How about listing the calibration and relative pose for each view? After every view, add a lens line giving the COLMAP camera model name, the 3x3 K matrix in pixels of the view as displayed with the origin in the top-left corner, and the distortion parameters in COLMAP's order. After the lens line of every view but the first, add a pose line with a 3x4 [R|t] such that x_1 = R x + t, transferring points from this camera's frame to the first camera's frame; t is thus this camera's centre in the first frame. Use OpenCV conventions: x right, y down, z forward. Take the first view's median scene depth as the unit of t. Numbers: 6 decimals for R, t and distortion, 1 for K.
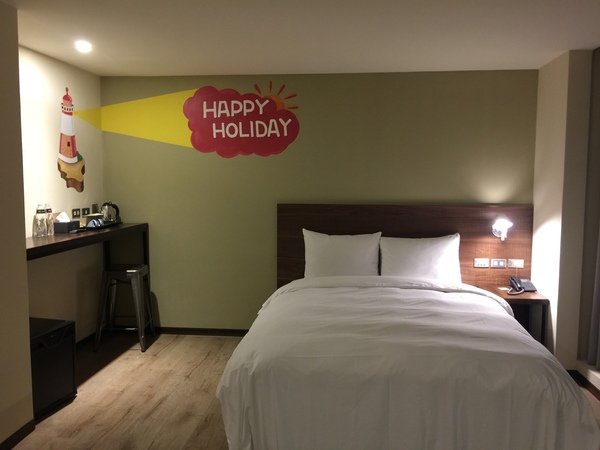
lens RADIAL K [[510.1, 0, 301.8], [0, 510.1, 221.6], [0, 0, 1]] dist [0.086865, -0.130056]
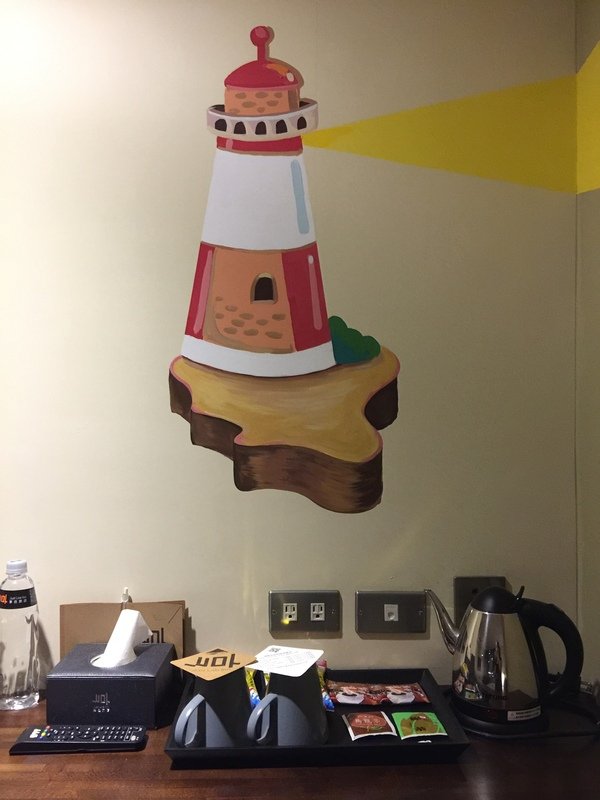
lens RADIAL K [[680.2, 0, 300.0], [0, 680.2, 400.0], [0, 0, 1]] dist [0.086865, -0.130056]
pose [[0.116998, -0.004202, -0.993123, -0.165616], [-0.076761, 0.996961, -0.013261, -0.100485], [0.990161, 0.077785, 0.116320, 0.979293]]
